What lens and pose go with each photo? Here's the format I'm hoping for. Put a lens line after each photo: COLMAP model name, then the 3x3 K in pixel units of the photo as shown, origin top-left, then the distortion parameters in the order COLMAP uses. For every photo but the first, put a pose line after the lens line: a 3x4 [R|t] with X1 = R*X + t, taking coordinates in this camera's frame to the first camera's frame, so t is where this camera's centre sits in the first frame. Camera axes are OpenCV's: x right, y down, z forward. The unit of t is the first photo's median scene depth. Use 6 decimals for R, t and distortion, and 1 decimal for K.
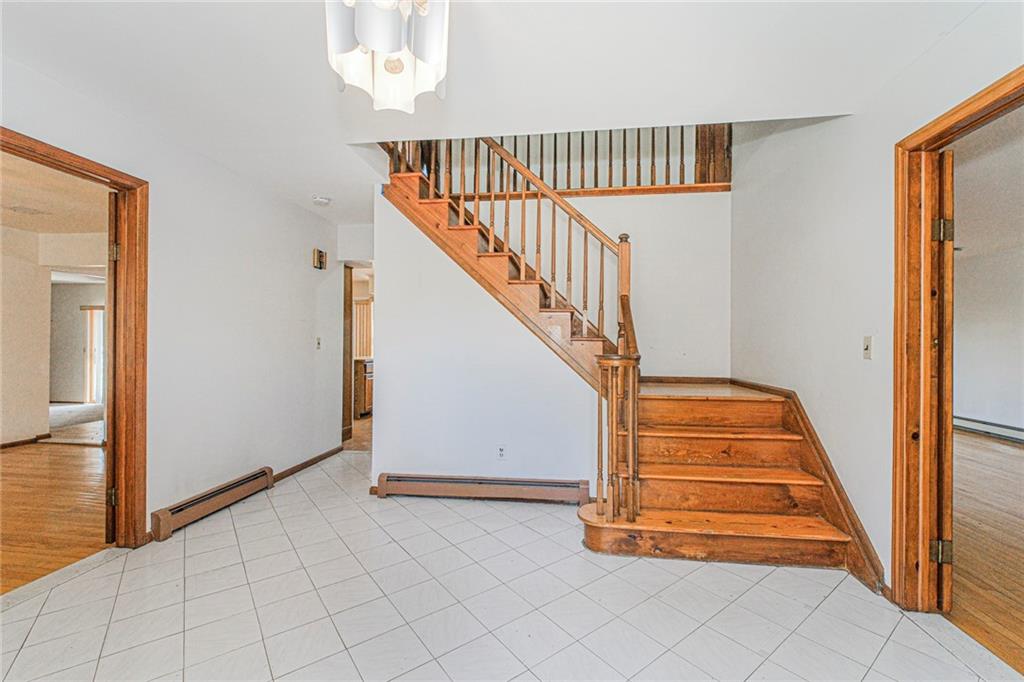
lens RADIAL K [[427.7, 0, 516.8], [0, 427.7, 340.6], [0, 0, 1]] dist [-0.002167, -0.000033]
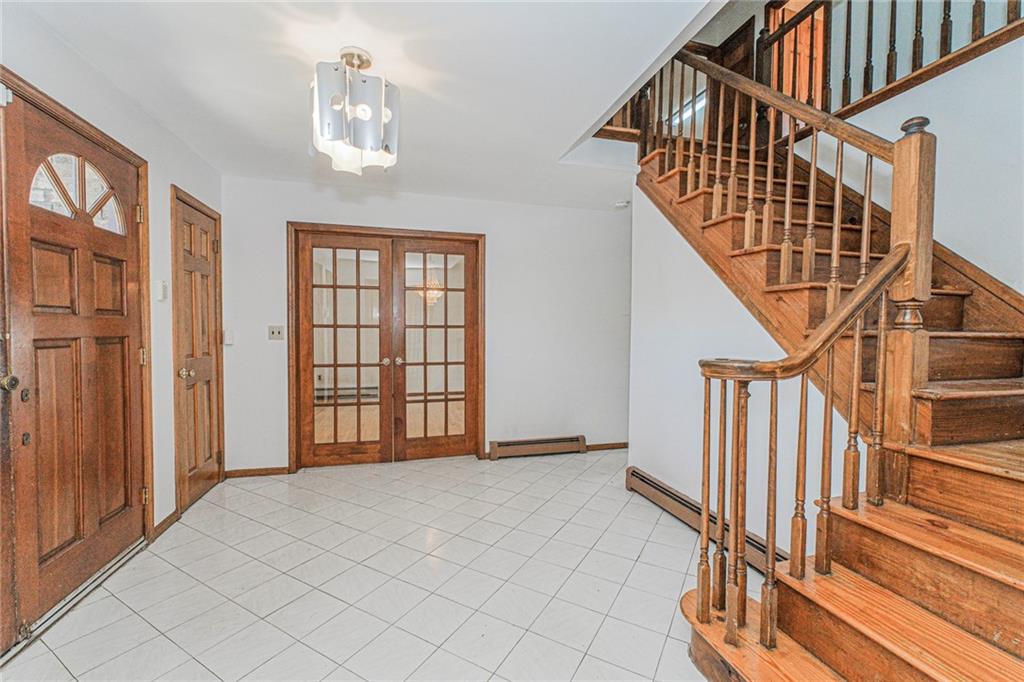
lens RADIAL K [[427.7, 0, 513.2], [0, 427.7, 345.6], [0, 0, 1]] dist [-0.002167, -0.000033]
pose [[0.378742, 0.028340, -0.925068, 0.506693], [0.000727, 0.999522, 0.030919, -0.004422], [0.925502, -0.012383, 0.378540, 0.371278]]
